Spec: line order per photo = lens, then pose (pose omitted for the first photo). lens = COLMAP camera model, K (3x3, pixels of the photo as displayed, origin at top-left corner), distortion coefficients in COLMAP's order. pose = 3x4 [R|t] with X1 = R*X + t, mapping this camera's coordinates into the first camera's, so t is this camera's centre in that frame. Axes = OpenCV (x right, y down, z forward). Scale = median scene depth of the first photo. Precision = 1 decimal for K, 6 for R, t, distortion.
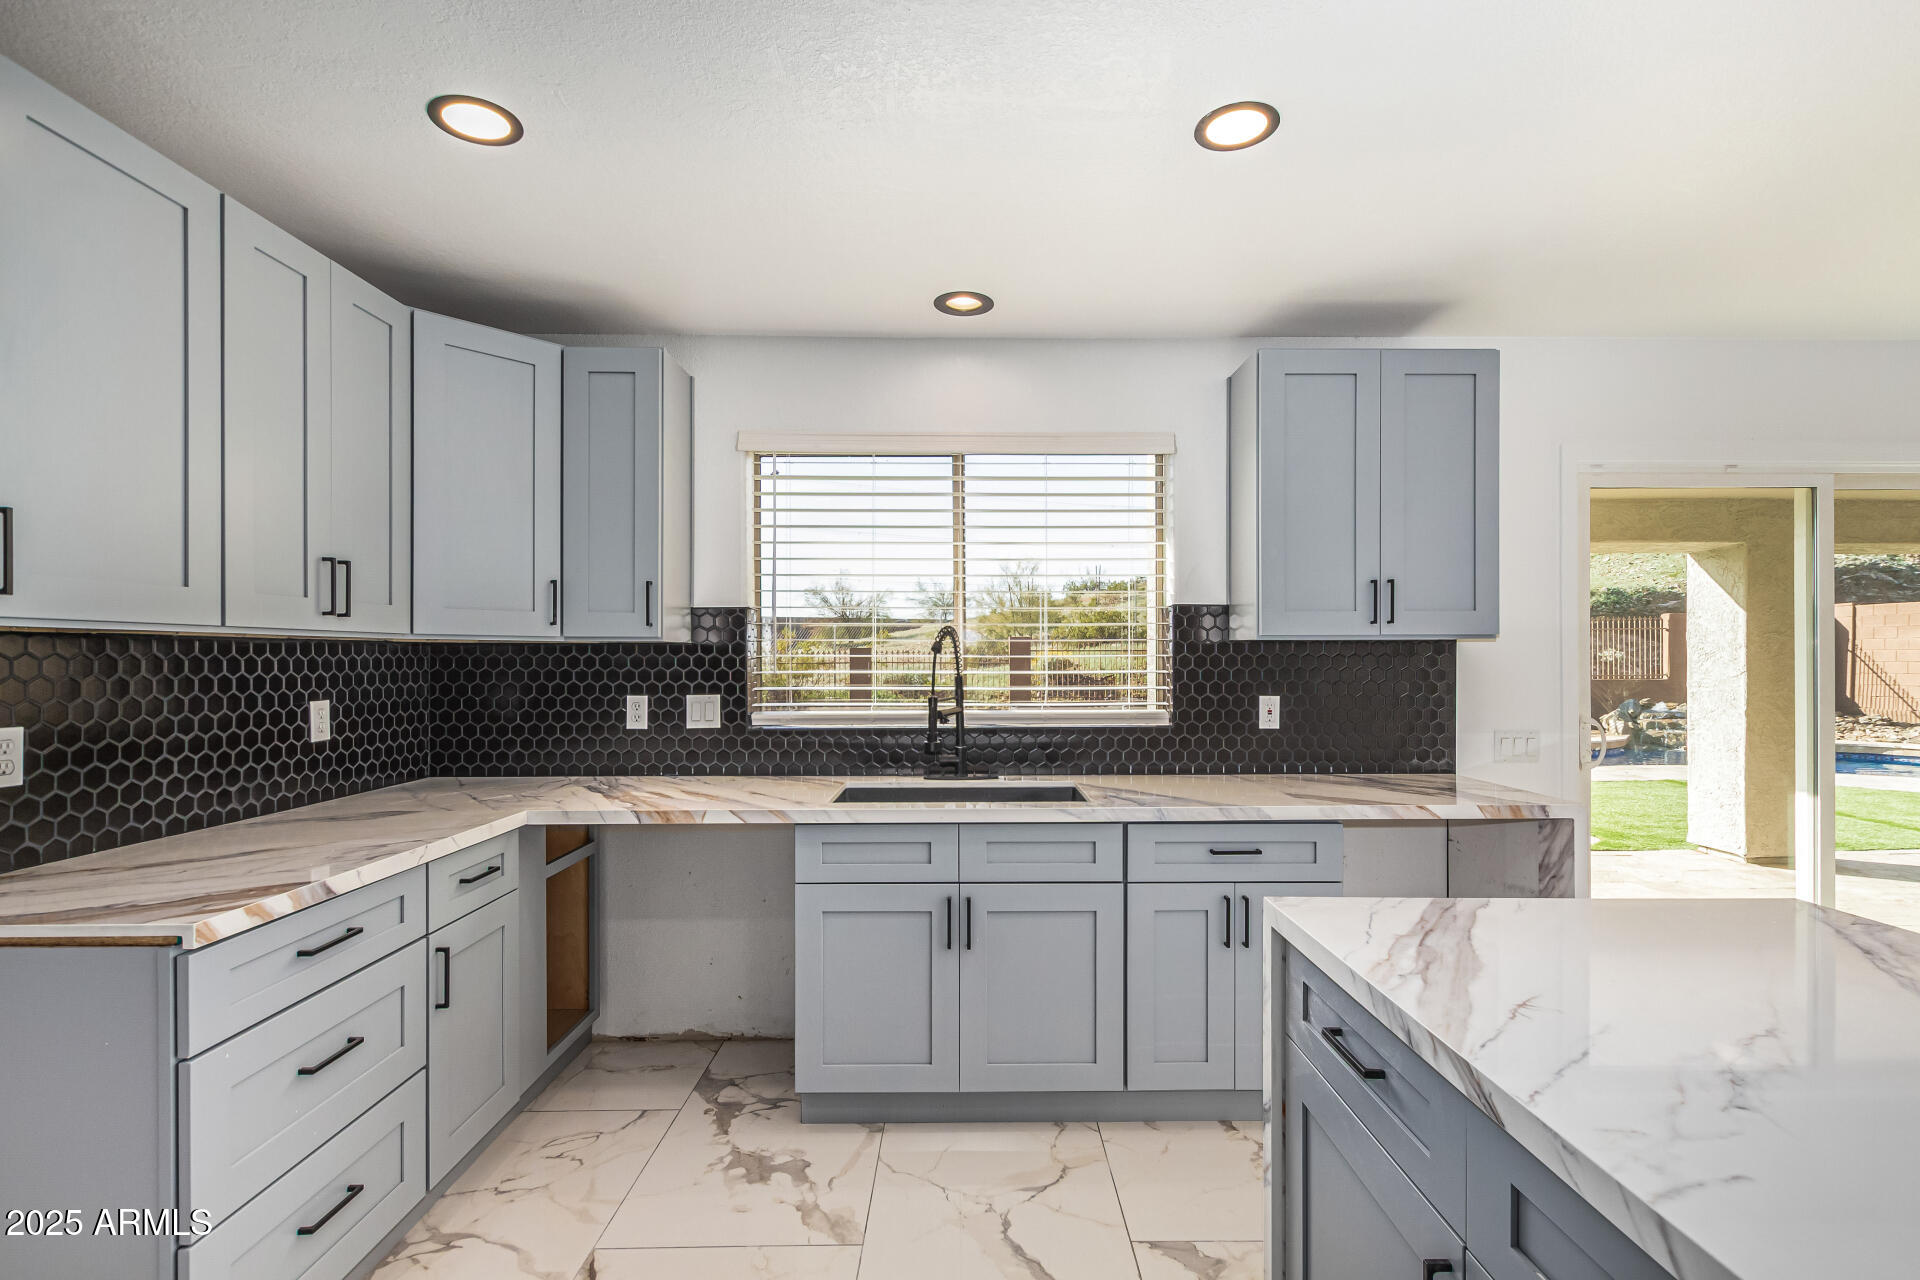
lens RADIAL K [[873.4, 0, 960.0], [0, 873.4, 640.0], [0, 0, 1]] dist [-0.003433, -0.000428]
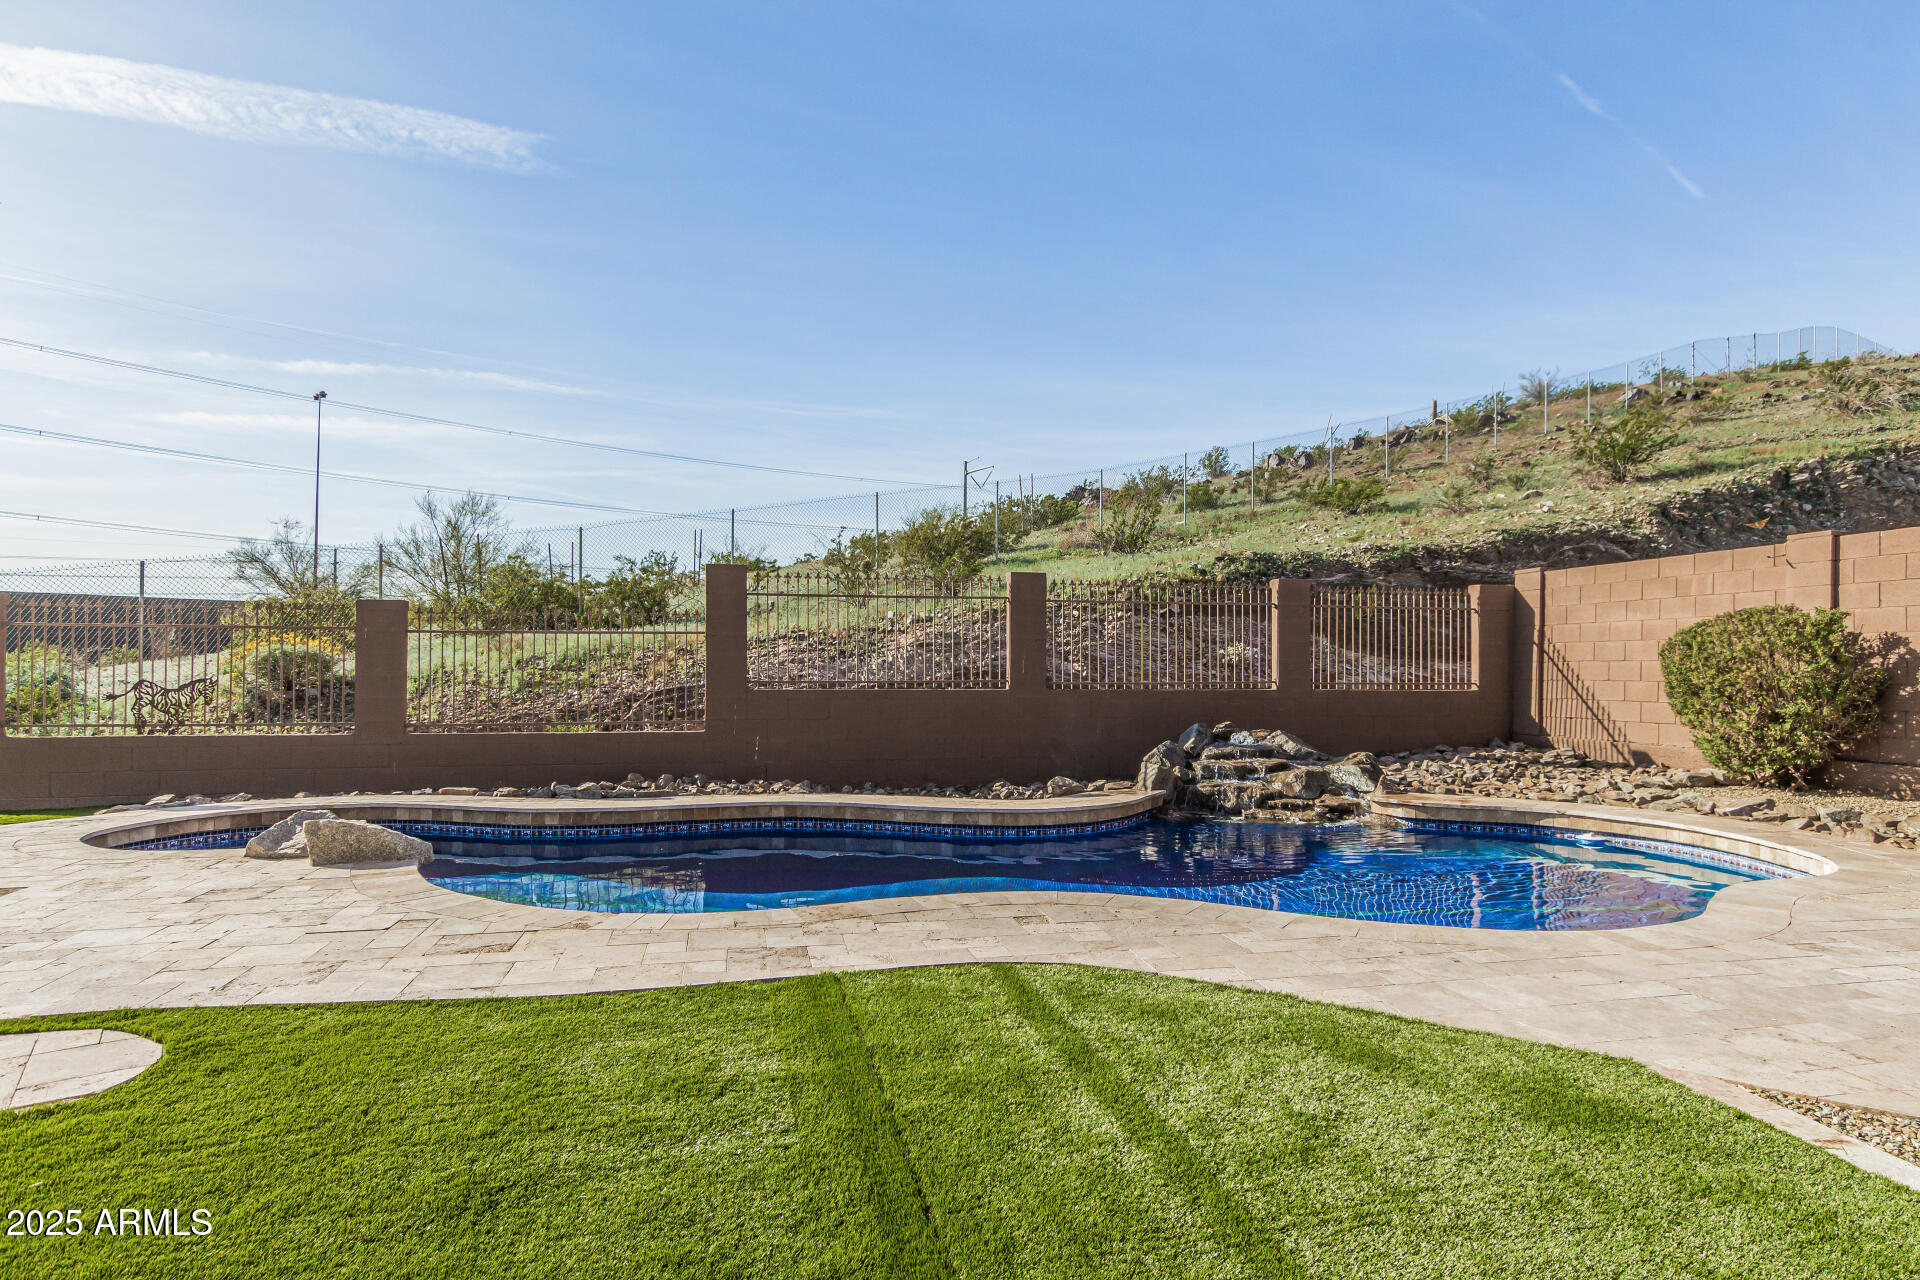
lens RADIAL K [[1070.7, 0, 960.0], [0, 1070.7, 640.0], [0, 0, 1]] dist [0.001420, 0.000662]
pose [[0.974709, 0.013464, 0.223074, 0.477277], [-0.011348, 0.999878, -0.010766, 0.023390], [-0.223191, 0.007962, 0.974742, 0.367184]]
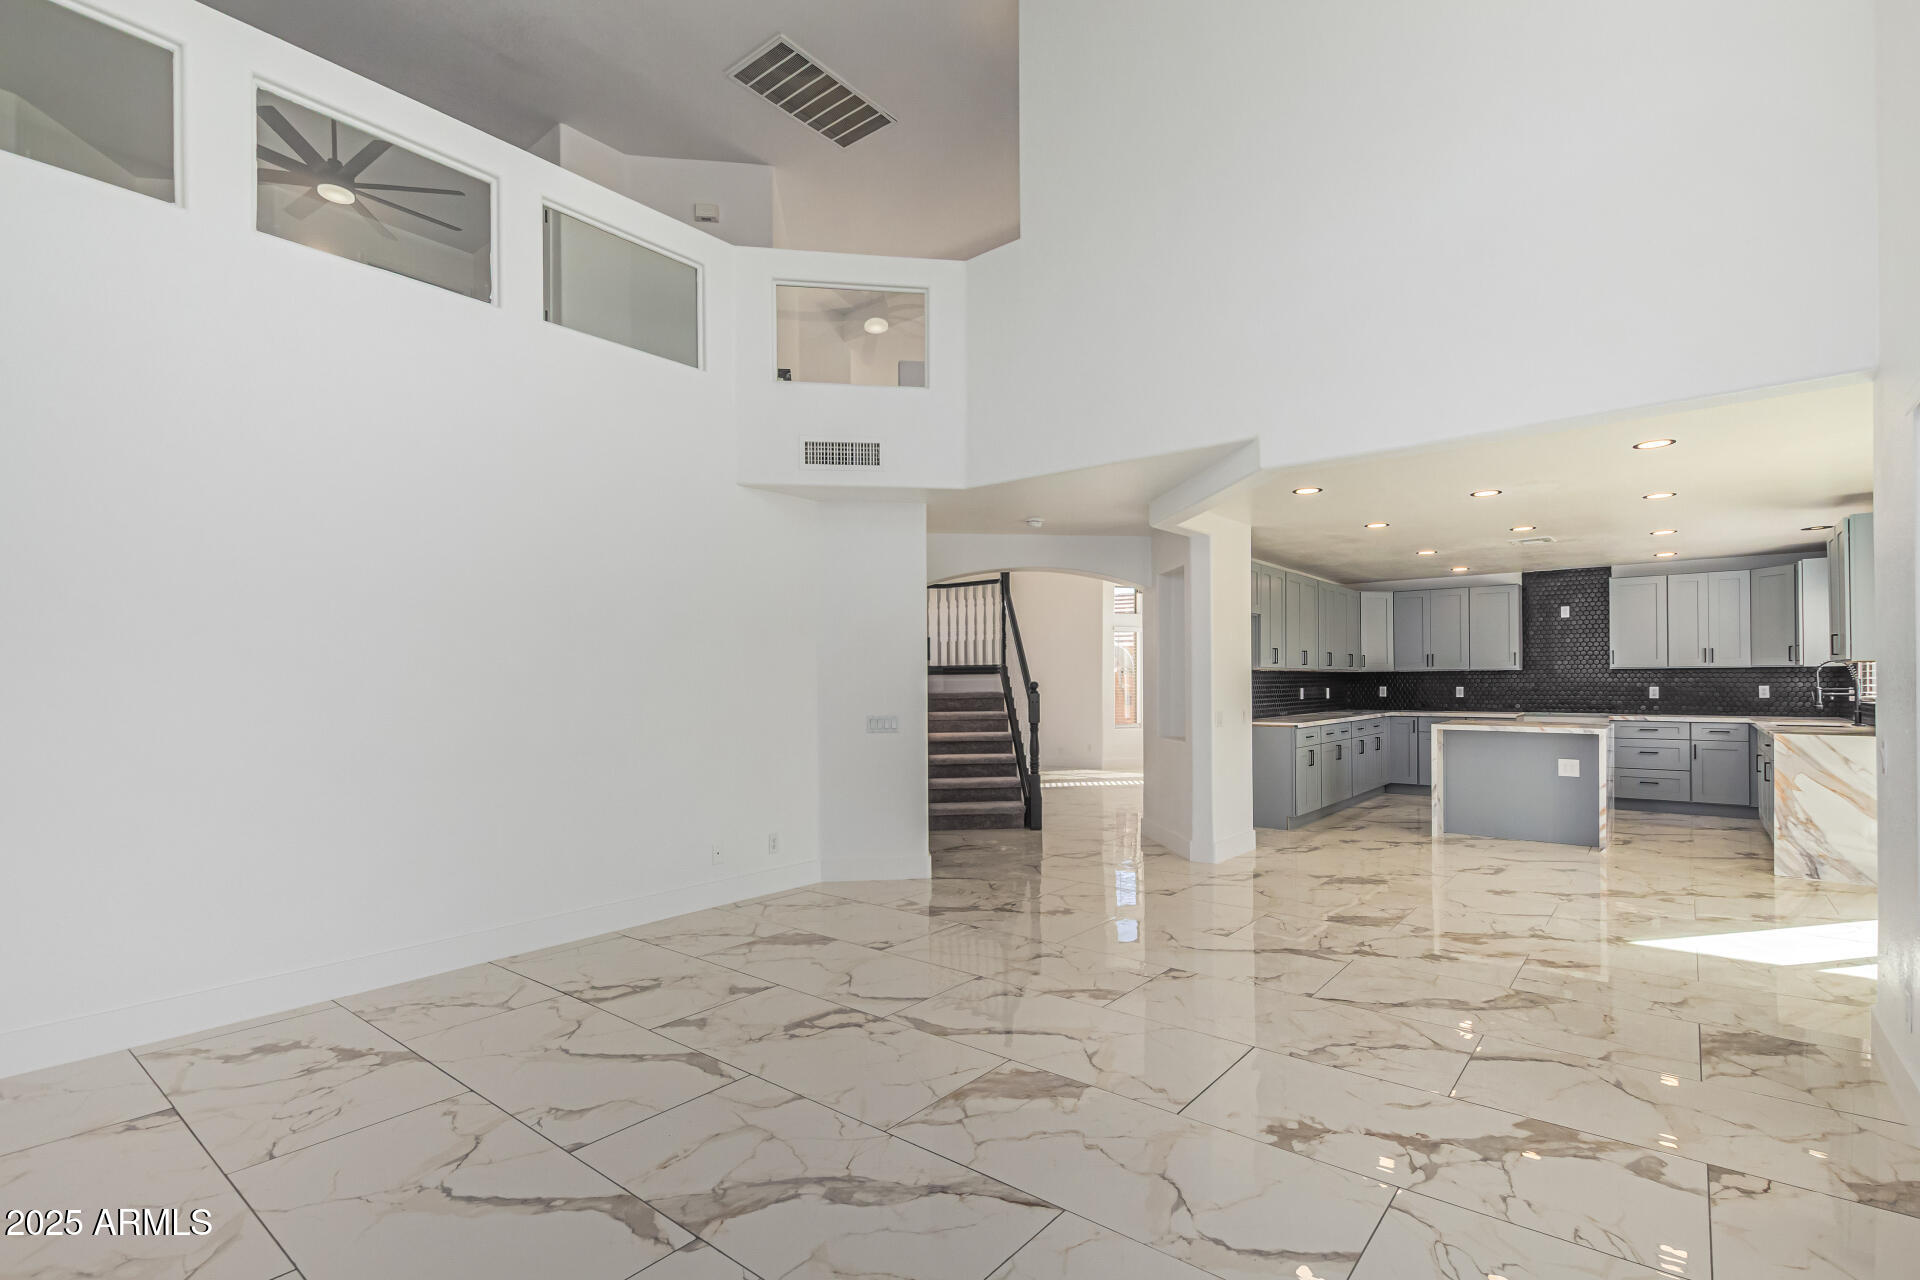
lens RADIAL K [[888.6, 0, 964.4], [0, 888.6, 683.0], [0, 0, 1]] dist [0.009959, -0.000631]
pose [[-0.633441, 0.006860, -0.773760, 0.628831], [0.022959, 0.999687, -0.009932, 0.004144], [0.773450, -0.024056, -0.633401, 0.132424]]
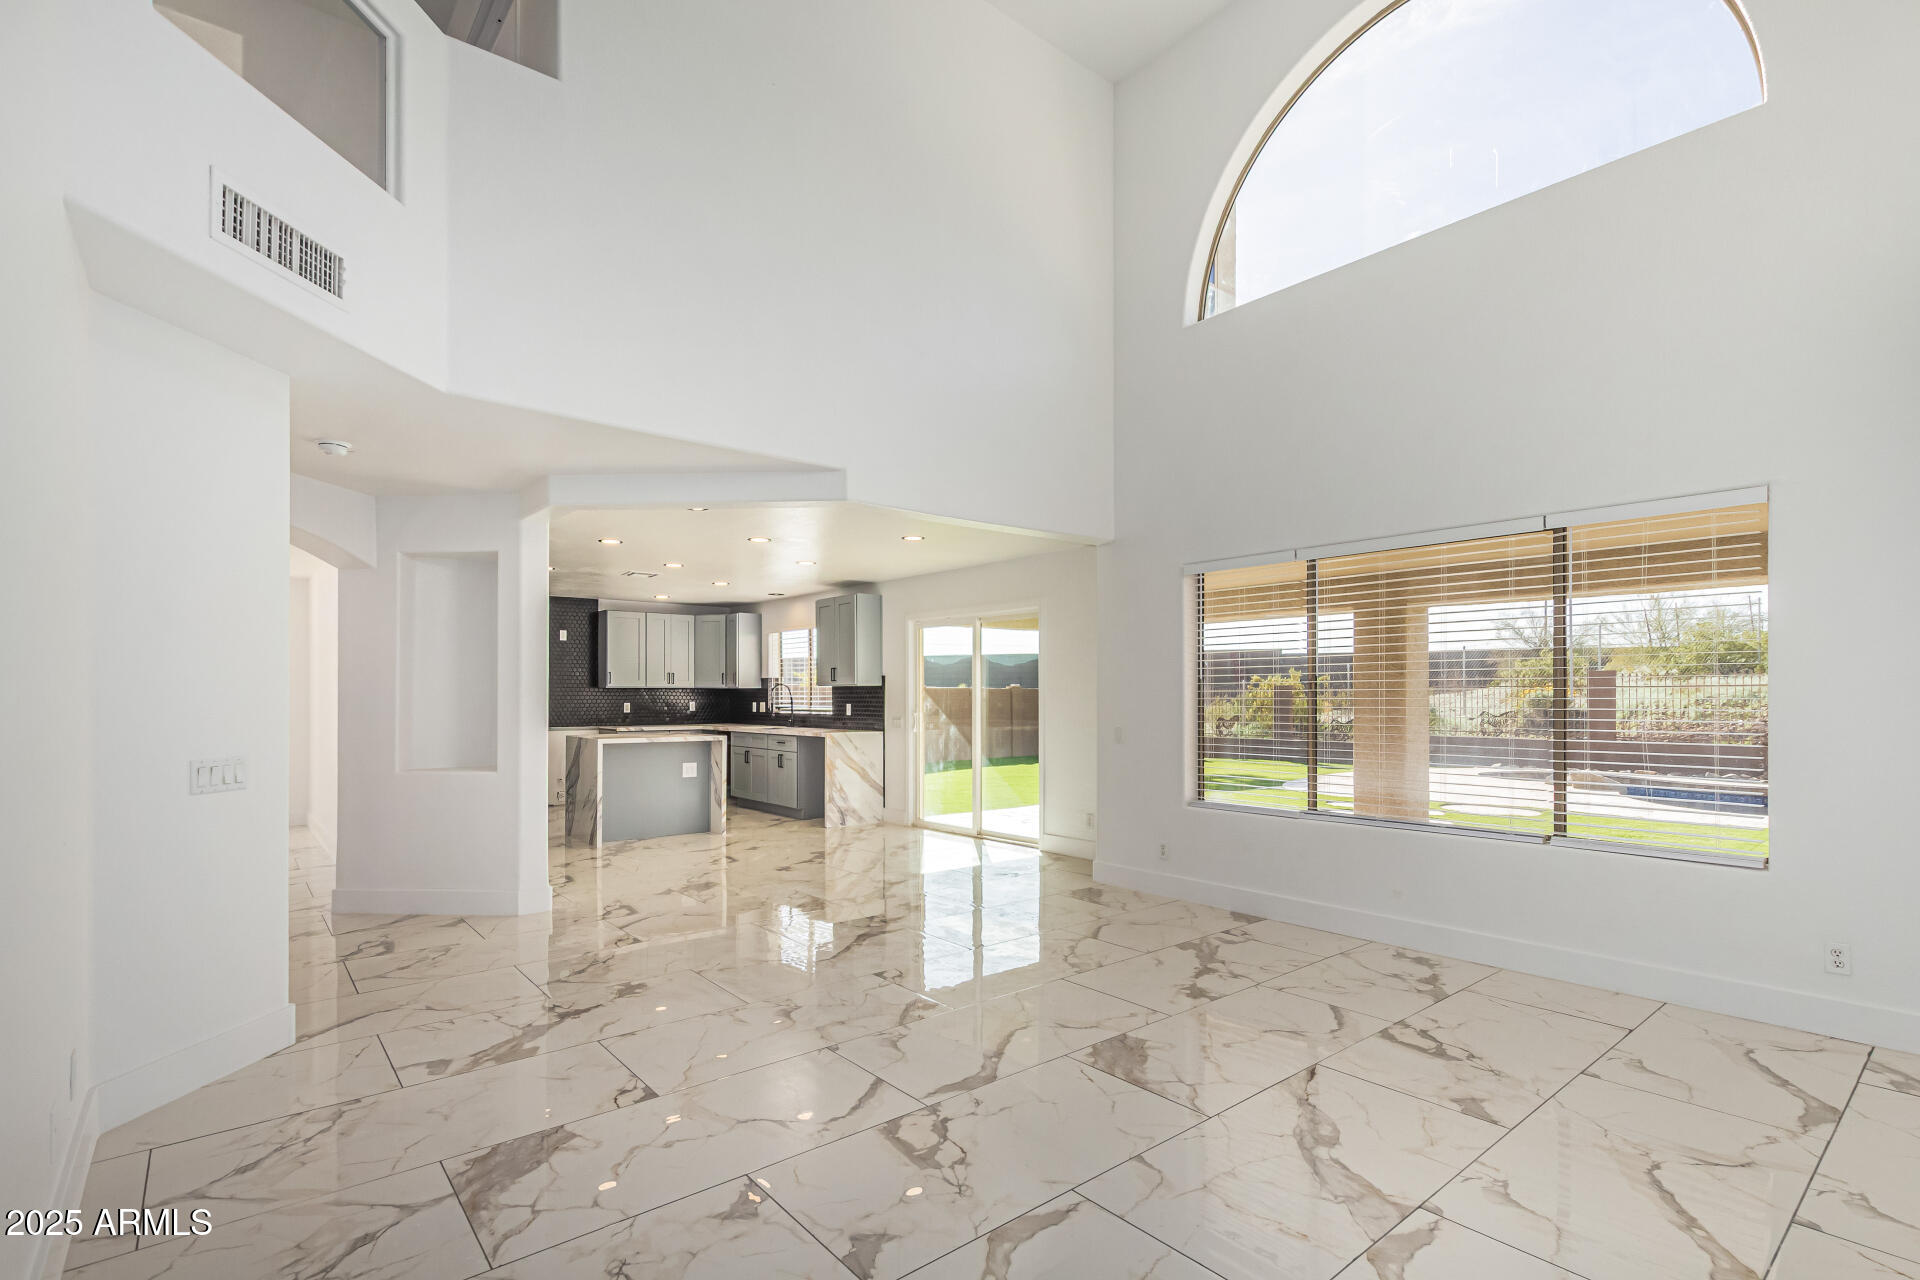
lens RADIAL K [[897.0, 0, 979.7], [0, 897.0, 688.9], [0, 0, 1]] dist [0.012177, -0.000295]
pose [[0.641198, -0.004482, -0.767362, 0.617734], [0.015351, 0.999858, 0.006987, -0.000647], [0.767222, -0.016260, 0.641176, -0.132147]]
